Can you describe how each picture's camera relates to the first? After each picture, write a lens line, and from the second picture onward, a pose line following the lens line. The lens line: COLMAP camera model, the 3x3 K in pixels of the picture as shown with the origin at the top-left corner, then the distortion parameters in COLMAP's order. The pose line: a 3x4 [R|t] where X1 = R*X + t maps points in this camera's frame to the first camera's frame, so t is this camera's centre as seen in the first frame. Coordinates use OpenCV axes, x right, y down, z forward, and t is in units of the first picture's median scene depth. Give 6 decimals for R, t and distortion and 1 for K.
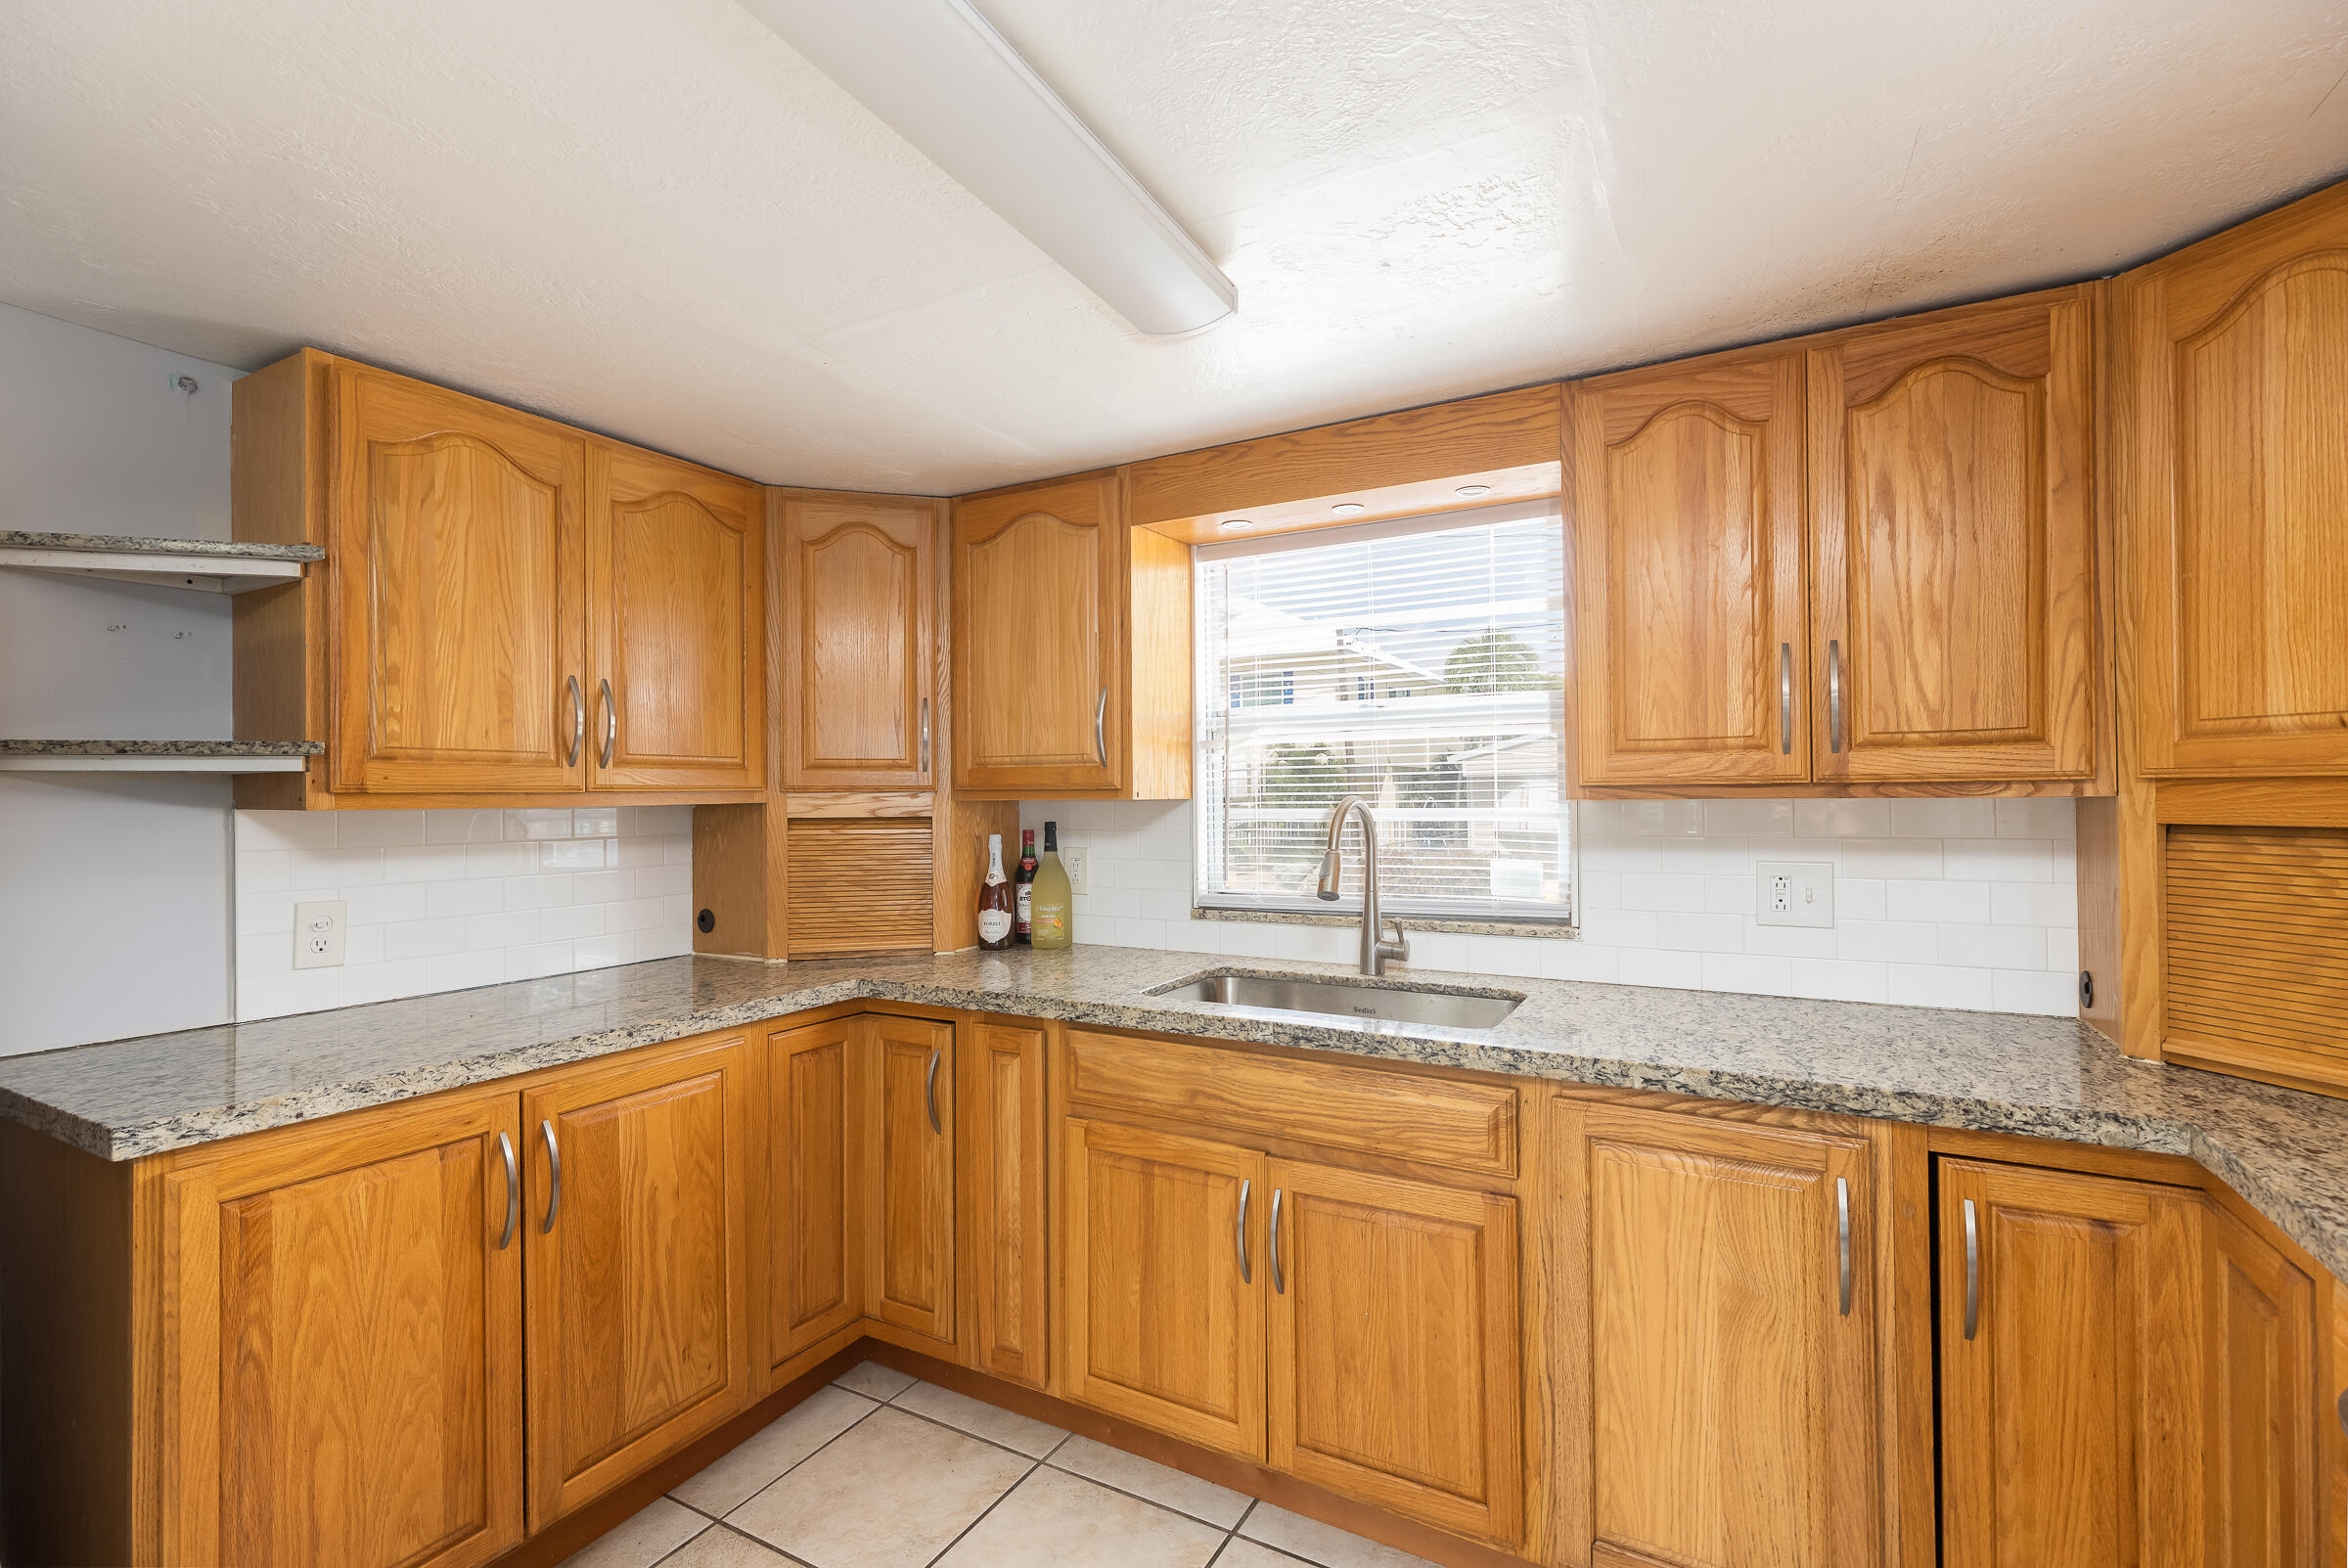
lens RADIAL K [[1056.0, 0, 1168.7], [0, 1056.0, 793.3], [0, 0, 1]] dist [0.011305, -0.000389]
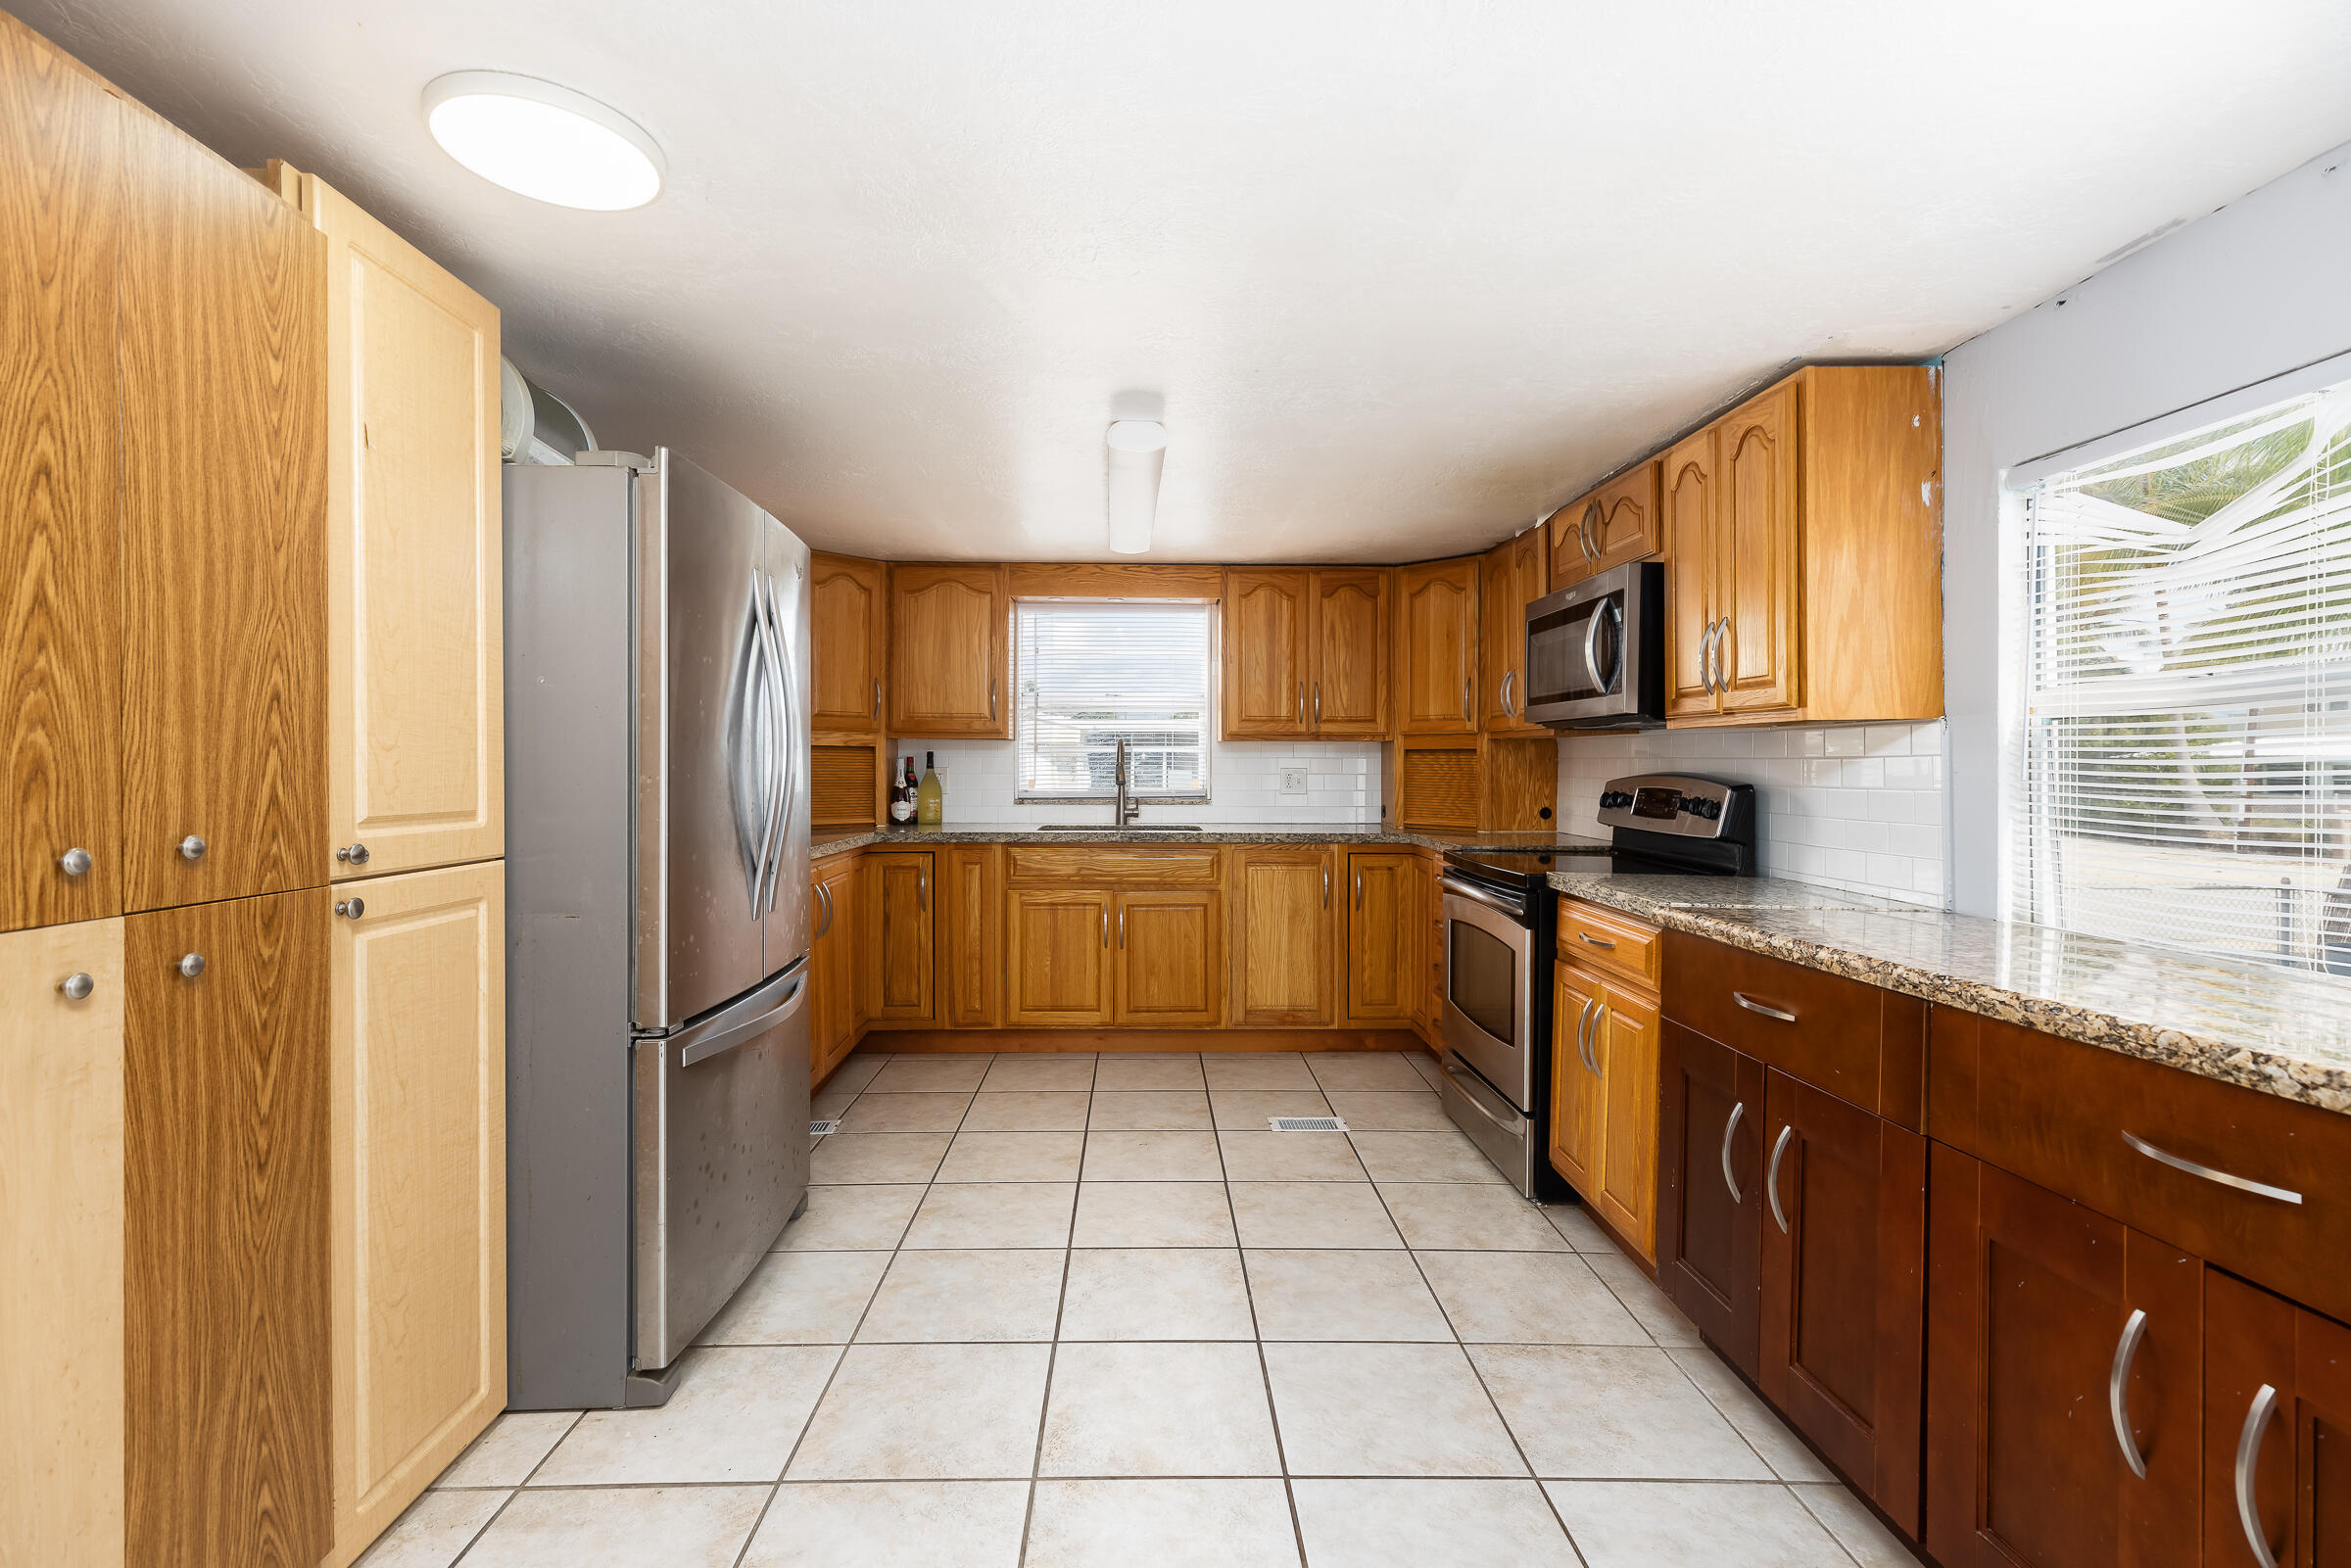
lens RADIAL K [[1057.3, 0, 1174.5], [0, 1057.3, 782.9], [0, 0, 1]] dist [0.011305, -0.000389]
pose [[0.857391, 0.004288, 0.514649, -1.005610], [-0.011572, 0.999873, 0.010947, 0.082488], [-0.514536, -0.015341, 0.857331, -1.061318]]
